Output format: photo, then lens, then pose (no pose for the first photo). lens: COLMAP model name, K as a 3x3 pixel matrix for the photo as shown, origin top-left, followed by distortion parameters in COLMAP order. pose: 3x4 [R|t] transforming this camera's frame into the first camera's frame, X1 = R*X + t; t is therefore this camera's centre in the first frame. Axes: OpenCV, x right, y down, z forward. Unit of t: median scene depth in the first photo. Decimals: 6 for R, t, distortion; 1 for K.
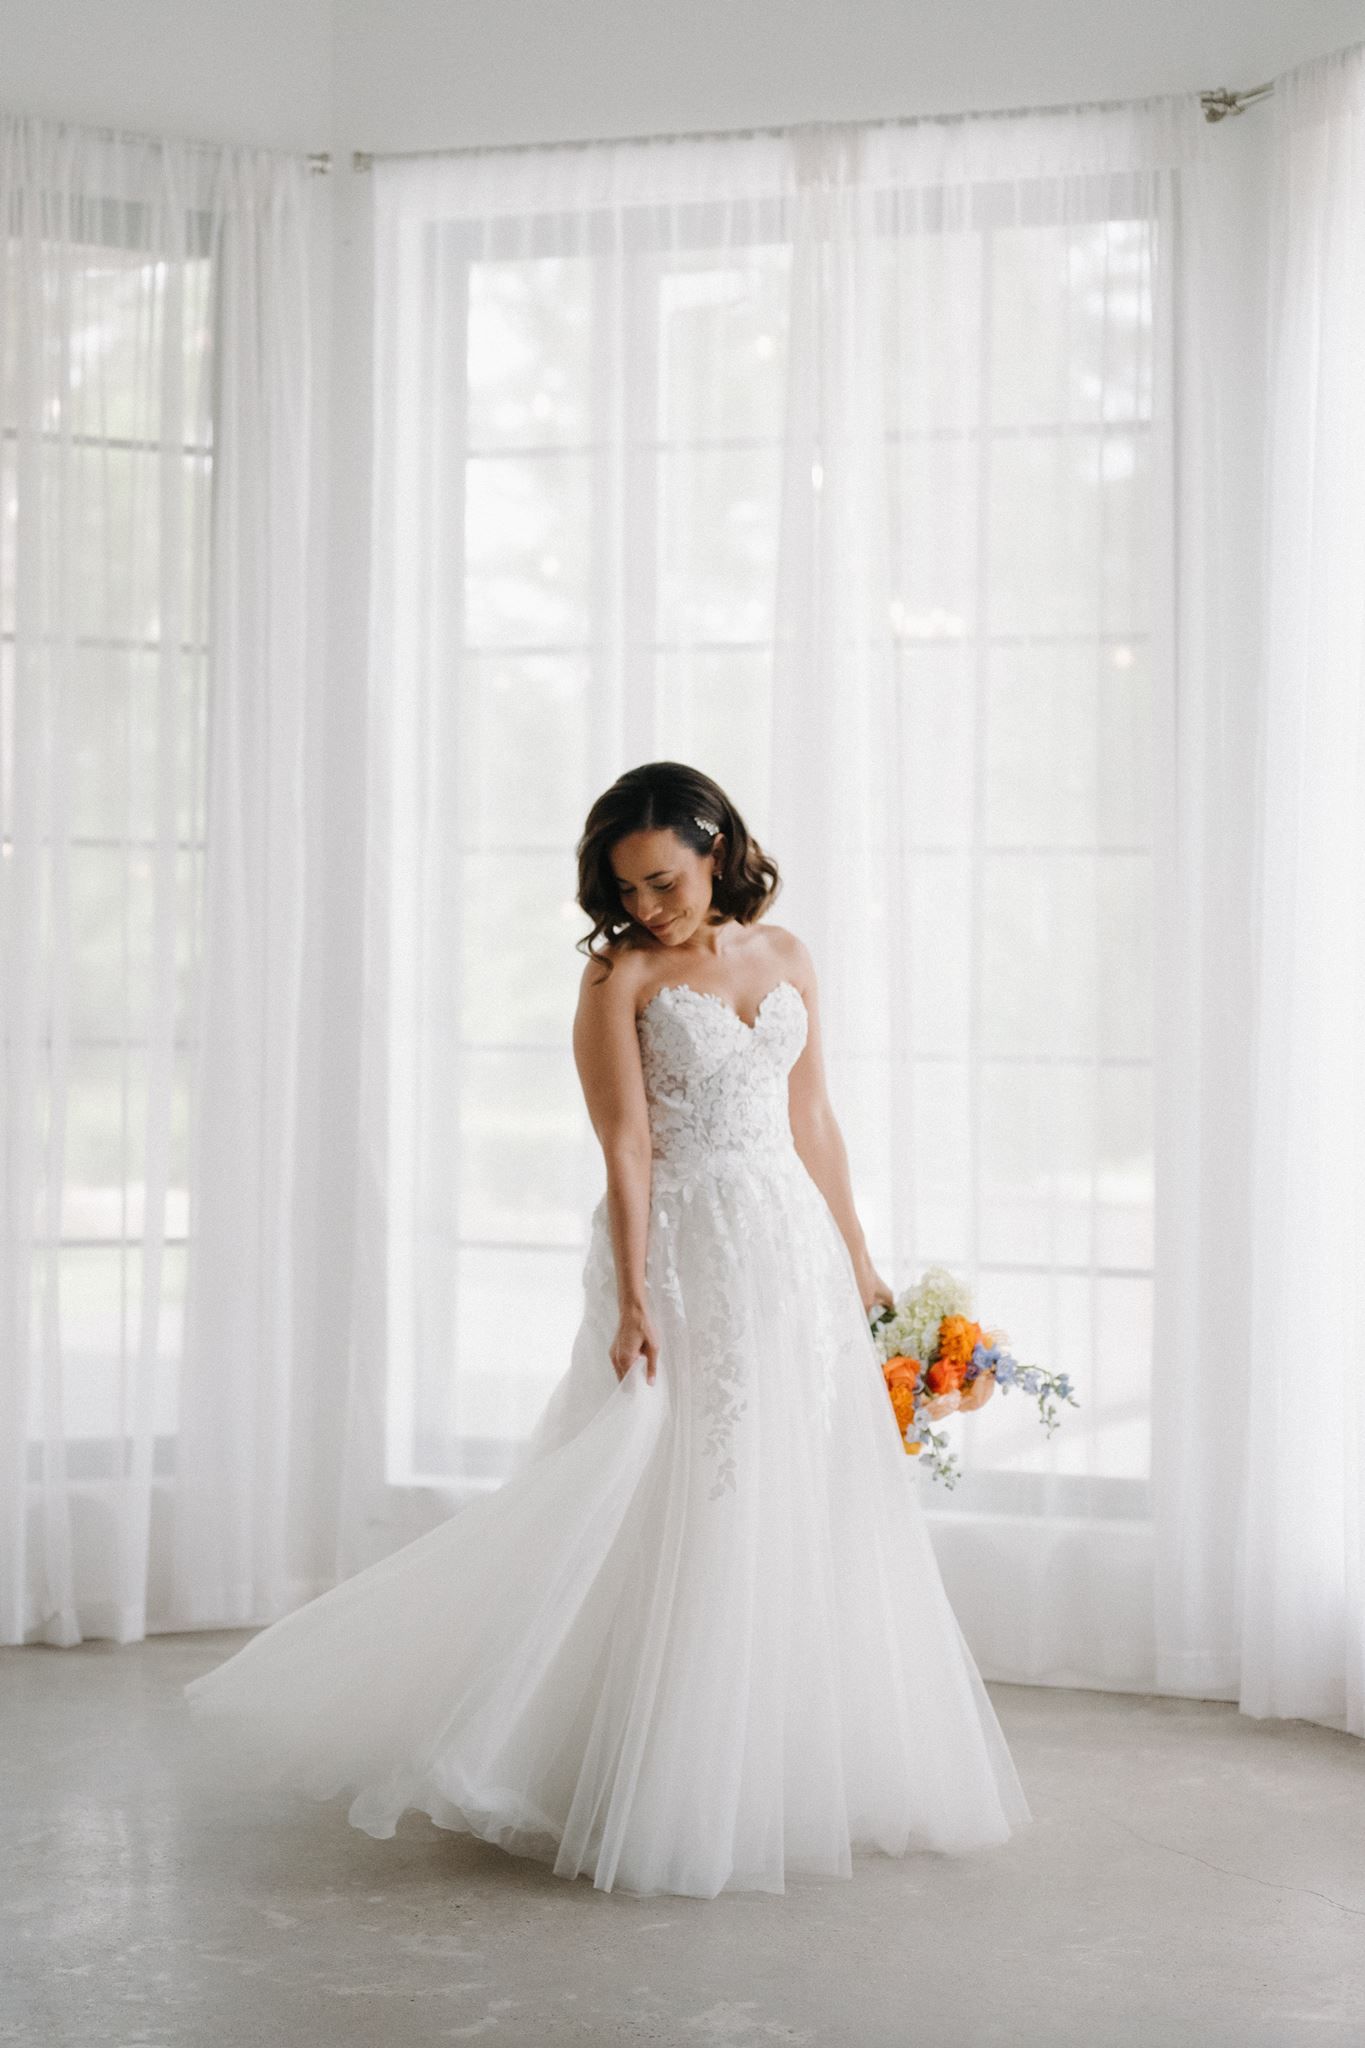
lens RADIAL K [[2945.9, 0, 682.5], [0, 2945.9, 1024.0], [0, 0, 1]] dist [-0.004831, 0.069523]
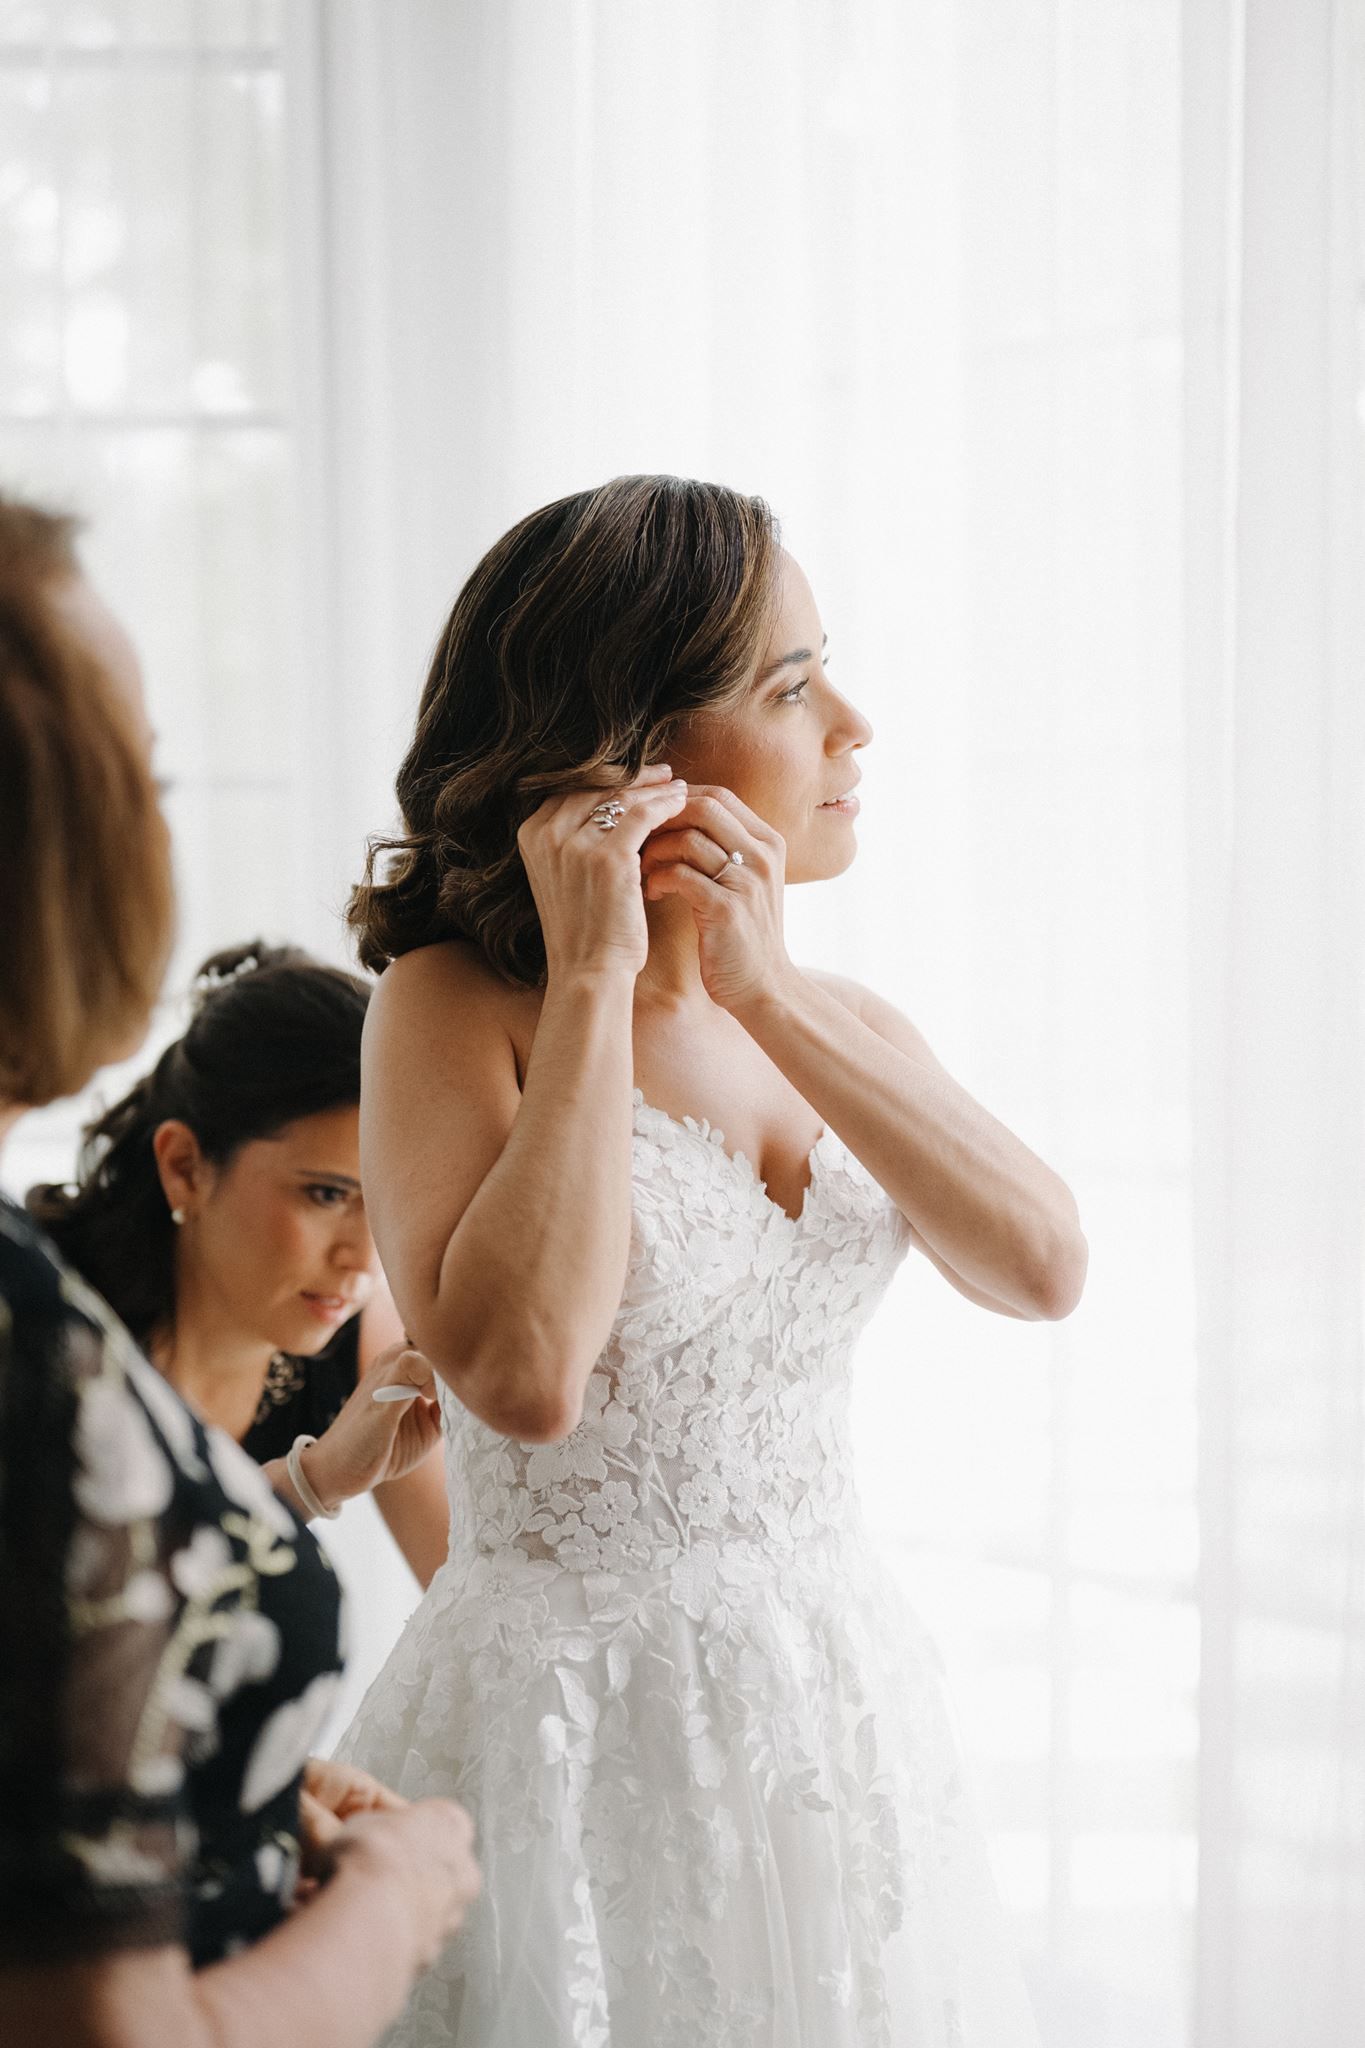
lens RADIAL K [[2945.9, 0, 682.5], [0, 2945.9, 1024.0], [0, 0, 1]] dist [-0.004831, 0.069523]
pose [[0.998781, 0.034594, 0.035202, -0.005369], [-0.031852, 0.996623, -0.075679, 0.005800], [-0.037701, 0.074466, 0.996511, 0.624022]]
